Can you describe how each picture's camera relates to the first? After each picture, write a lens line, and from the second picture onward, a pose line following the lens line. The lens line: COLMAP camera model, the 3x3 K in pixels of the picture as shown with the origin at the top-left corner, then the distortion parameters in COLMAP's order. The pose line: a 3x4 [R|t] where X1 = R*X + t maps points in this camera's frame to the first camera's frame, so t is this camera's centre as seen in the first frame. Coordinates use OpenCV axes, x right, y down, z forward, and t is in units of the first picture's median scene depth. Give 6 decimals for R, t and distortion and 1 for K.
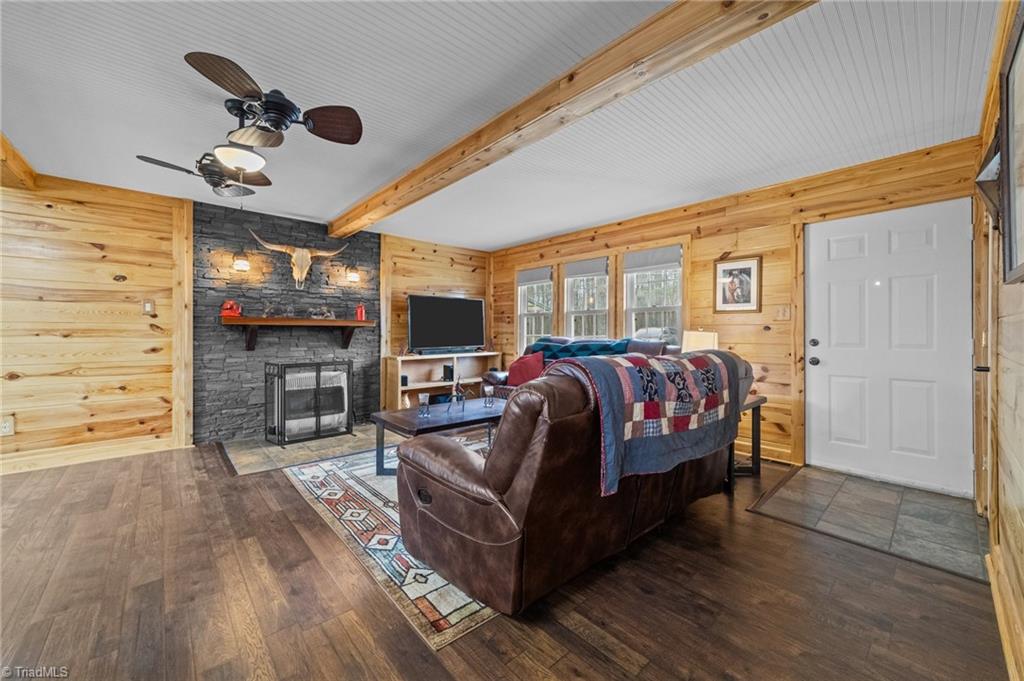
lens RADIAL K [[393.4, 0, 509.0], [0, 393.4, 331.3], [0, 0, 1]] dist [-0.017231, 0.008283]
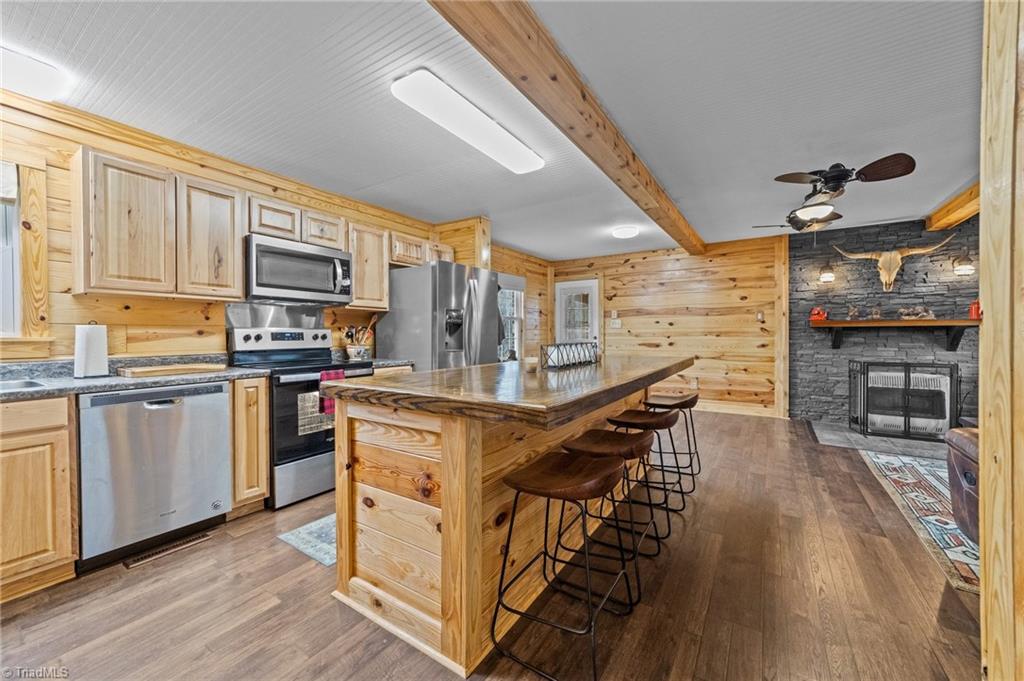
lens RADIAL K [[393.4, 0, 511.6], [0, 393.4, 336.0], [0, 0, 1]] dist [-0.017231, 0.008283]
pose [[0.253148, 0.004534, -0.967417, 0.233252], [0.006091, 0.999962, 0.006280, -0.002444], [0.967408, -0.007482, 0.253110, -0.244055]]
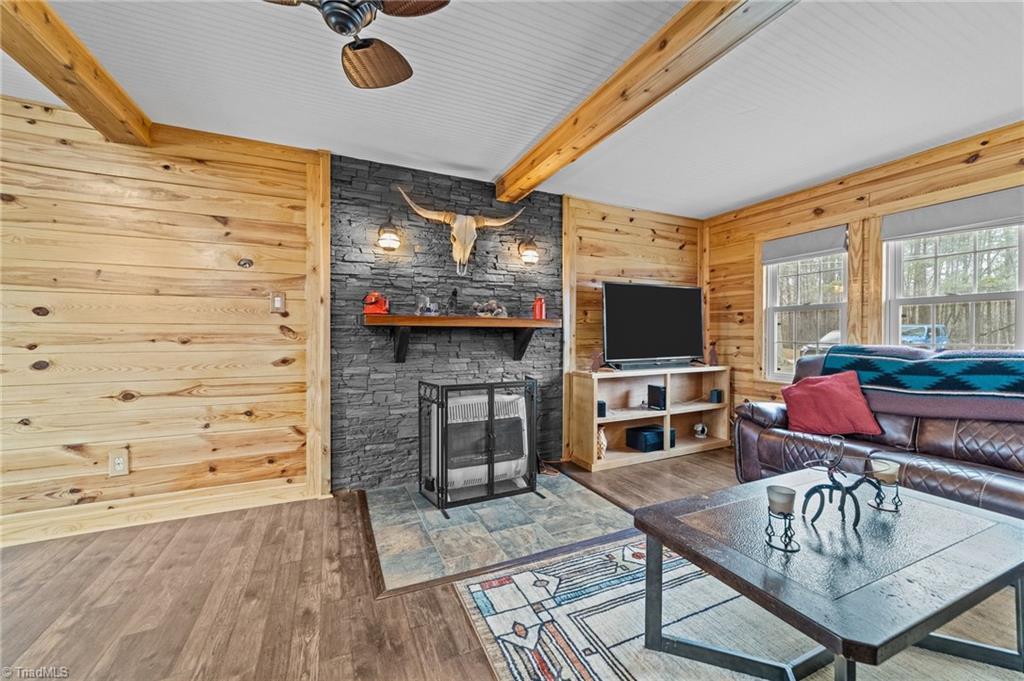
lens RADIAL K [[393.4, 0, 508.8], [0, 393.4, 335.4], [0, 0, 1]] dist [-0.017231, 0.008283]
pose [[0.955157, 0.000182, -0.296099, -0.277484], [0.000452, 0.999998, 0.002075, -0.001652], [0.296098, -0.002115, 0.955155, 0.400539]]
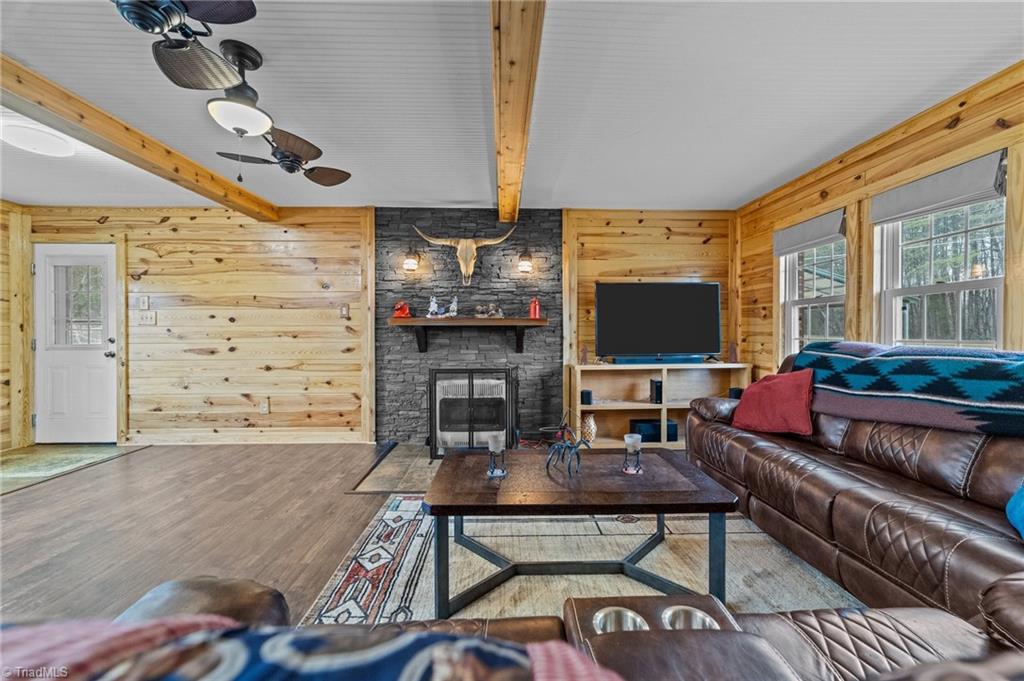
lens RADIAL K [[393.4, 0, 512.8], [0, 393.4, 335.8], [0, 0, 1]] dist [-0.017231, 0.008283]
pose [[0.766193, 0.003546, -0.642601, 0.141625], [0.004530, 0.999930, 0.010918, -0.001515], [0.642595, -0.011276, 0.766123, 0.423068]]
